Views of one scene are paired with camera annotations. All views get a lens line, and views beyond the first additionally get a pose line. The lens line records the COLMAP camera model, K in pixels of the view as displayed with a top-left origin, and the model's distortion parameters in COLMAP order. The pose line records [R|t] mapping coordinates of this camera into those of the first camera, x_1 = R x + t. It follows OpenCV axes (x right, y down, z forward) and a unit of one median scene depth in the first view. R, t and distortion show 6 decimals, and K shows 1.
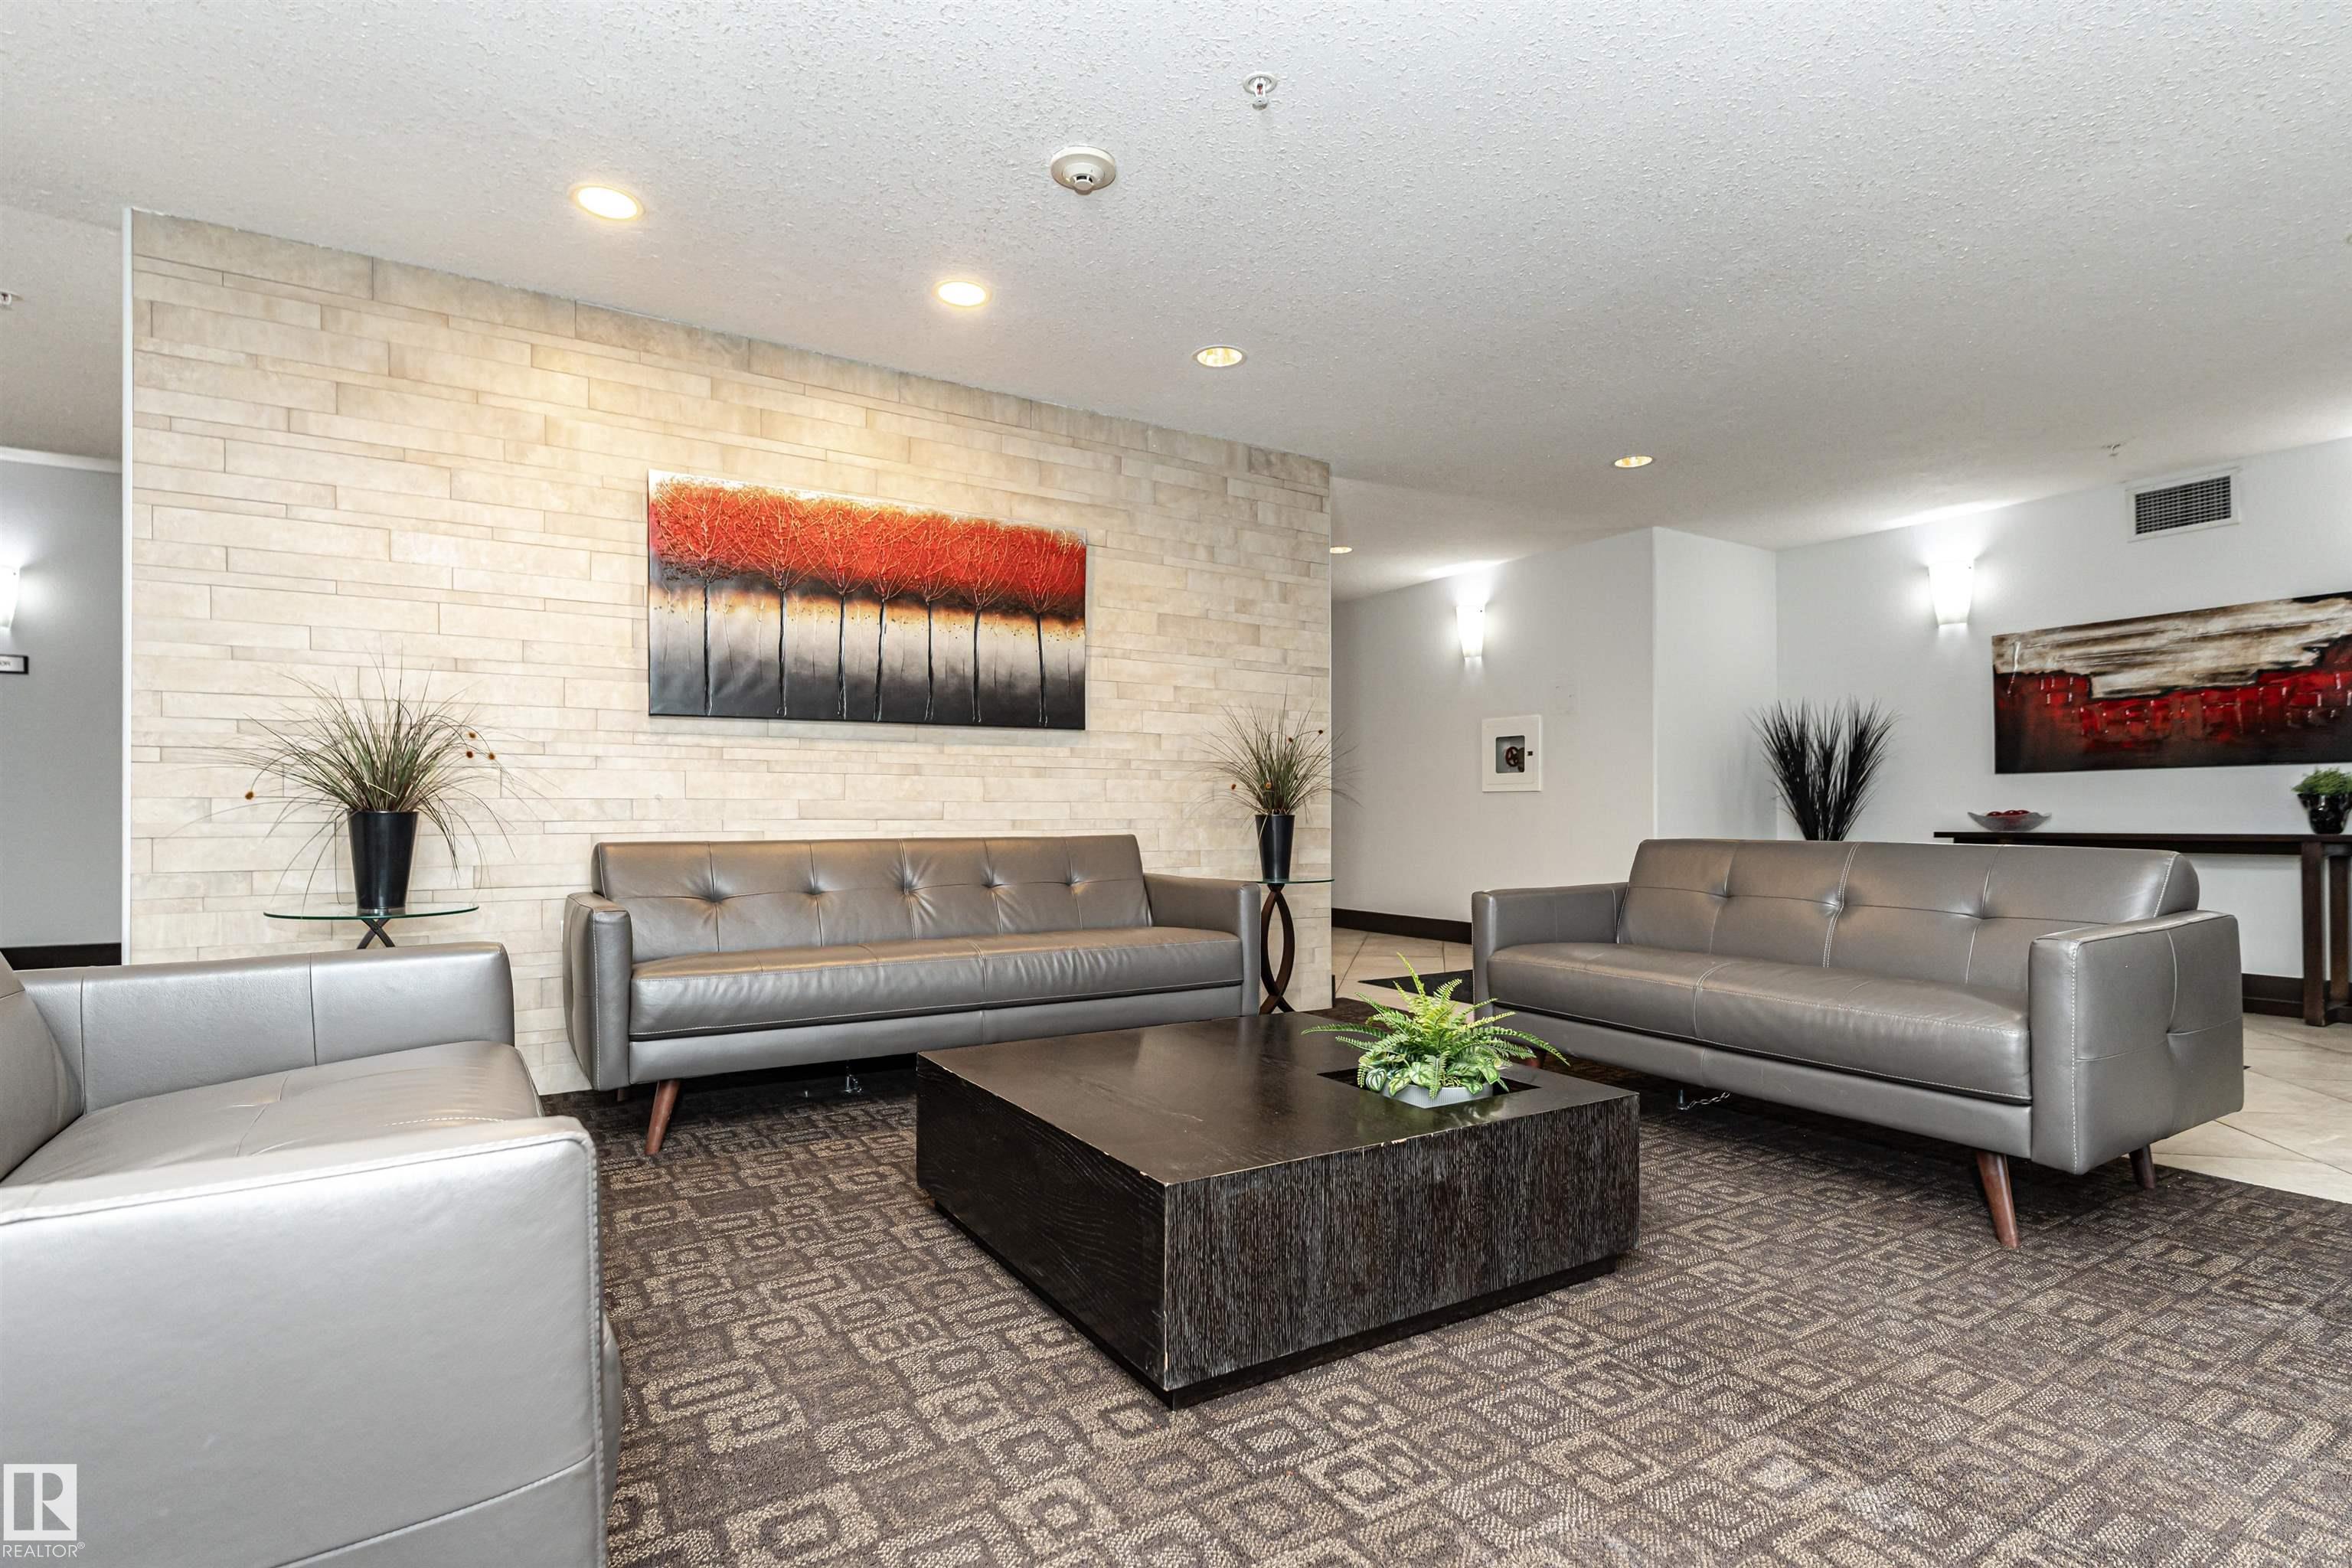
lens RADIAL K [[1135.6, 0, 1177.4], [0, 1135.6, 802.4], [0, 0, 1]] dist [0.000753, -0.001417]
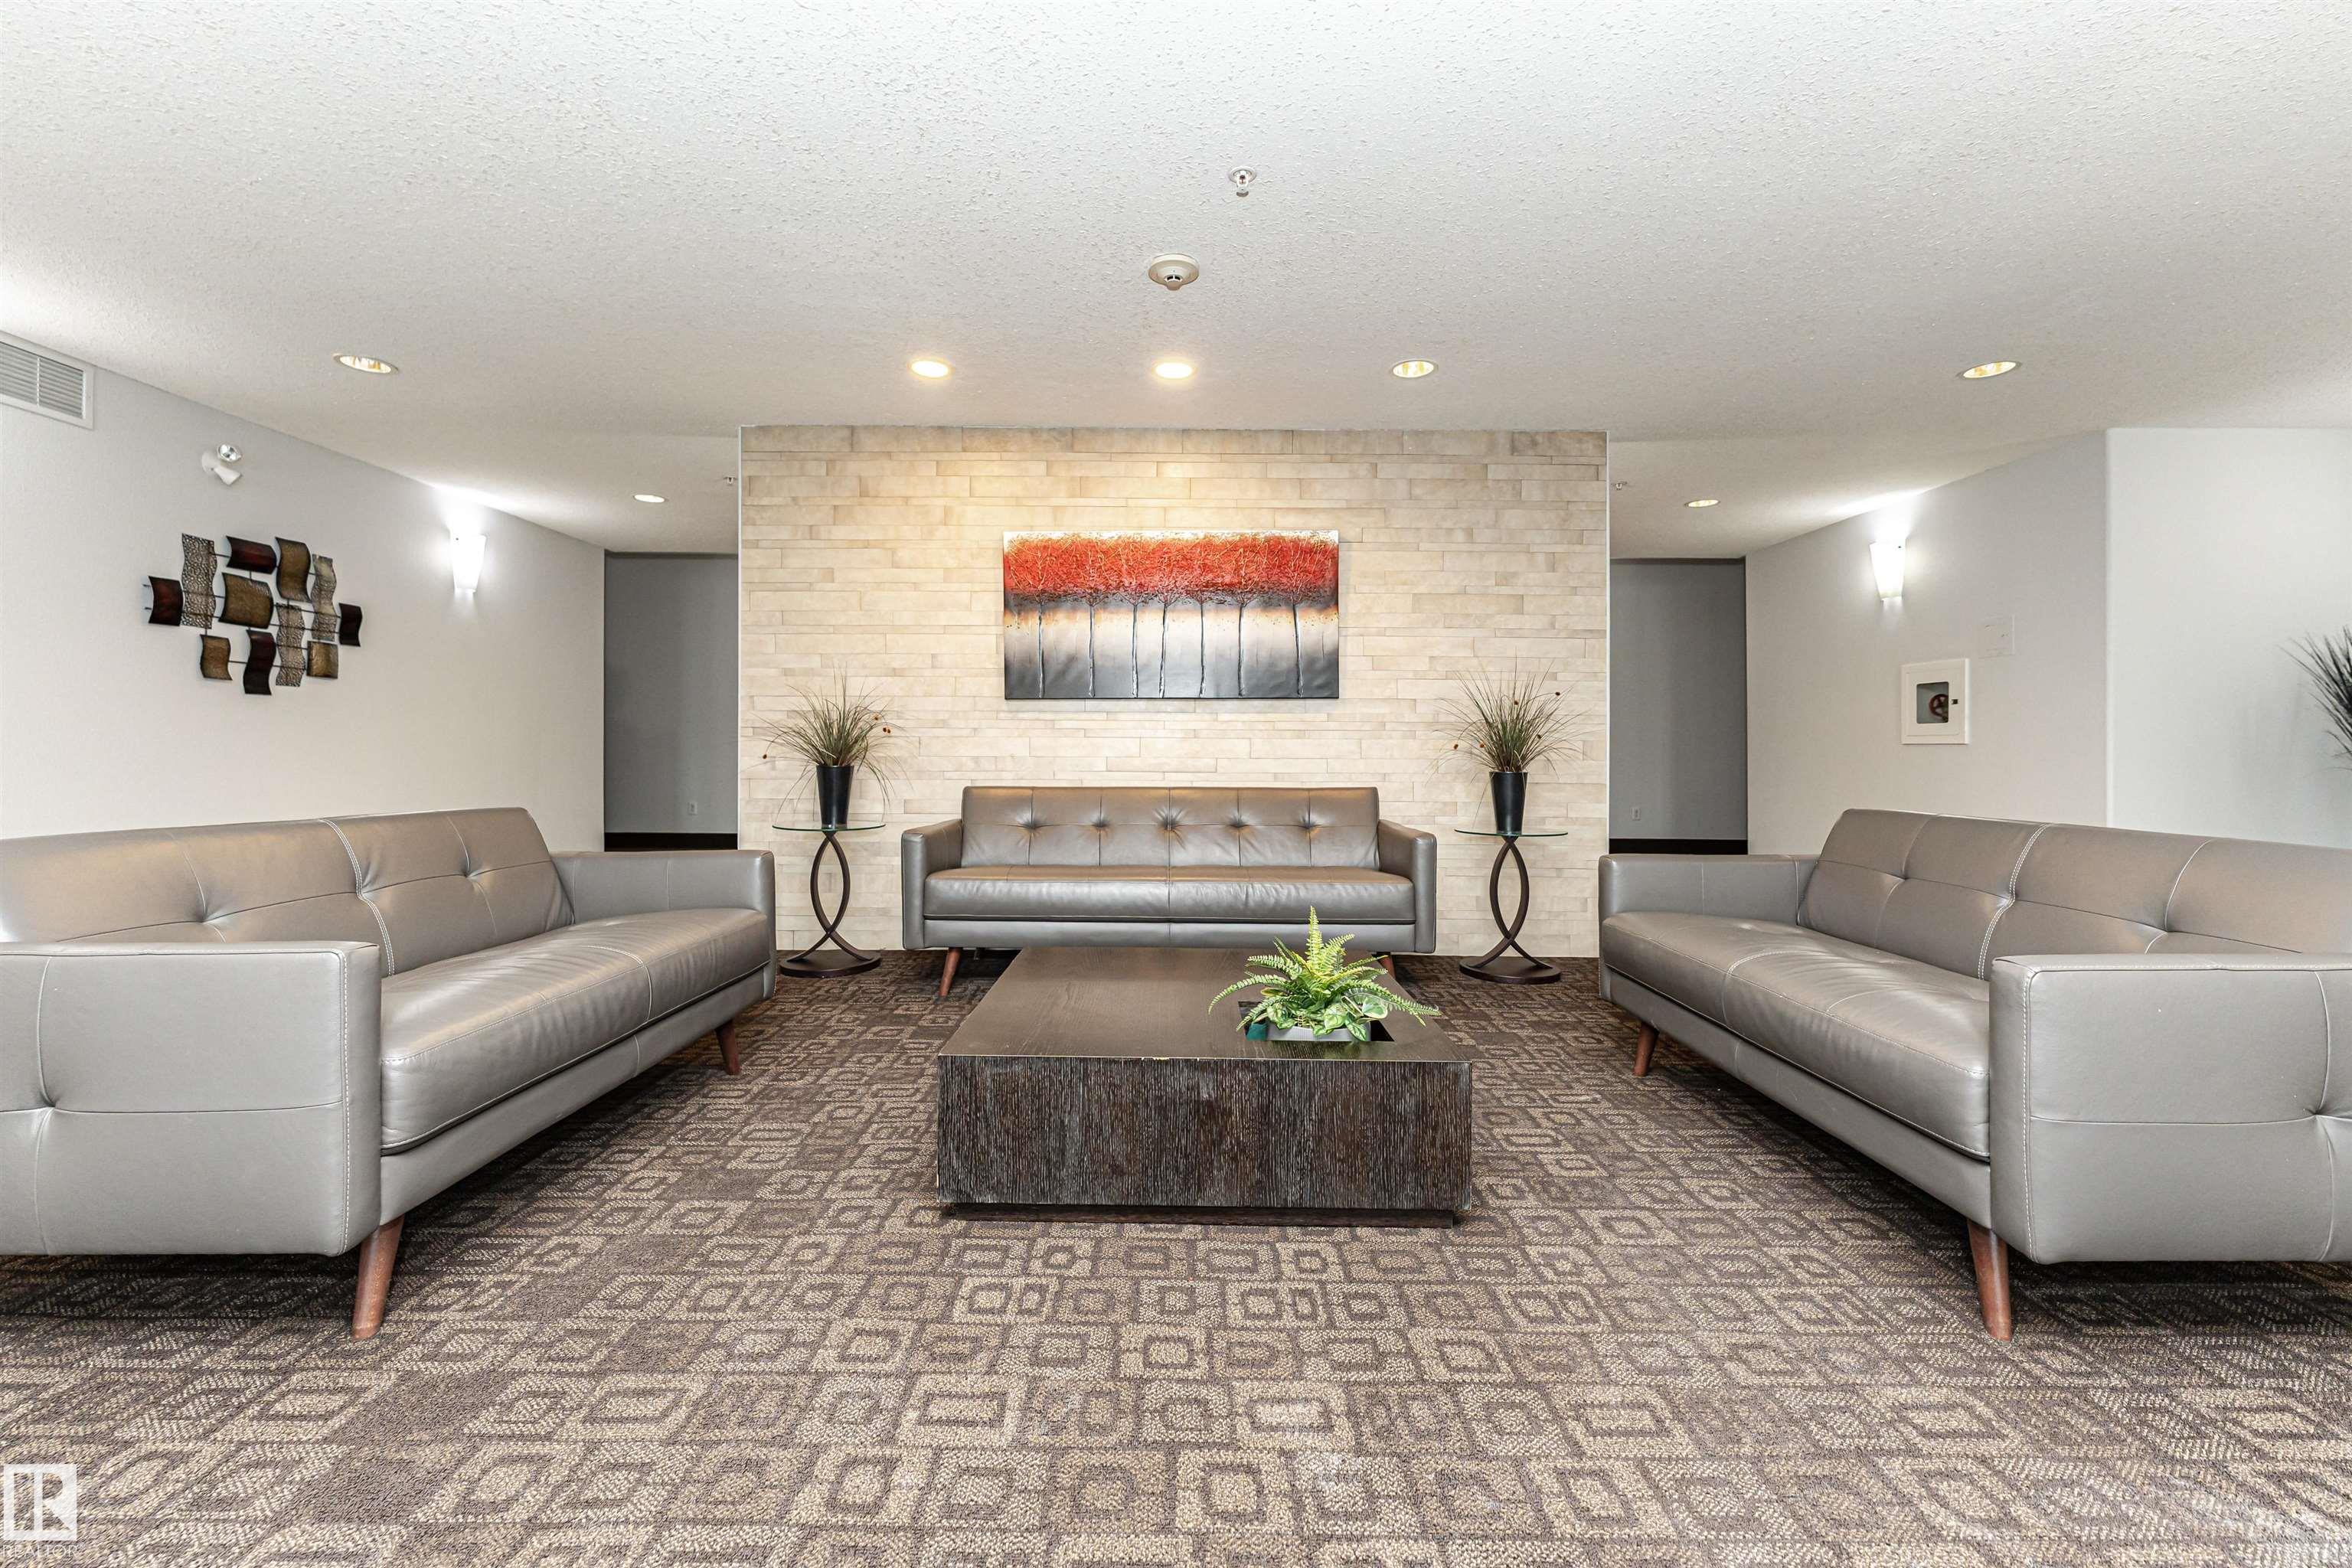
lens RADIAL K [[962.0, 0, 1178.1], [0, 962.0, 742.1], [0, 0, 1]] dist [0.001726, -0.001146]
pose [[0.847396, -0.000284, -0.530961, 0.419785], [-0.000130, 1.000000, -0.000743, -0.022904], [0.530961, 0.000699, 0.847396, 0.073183]]
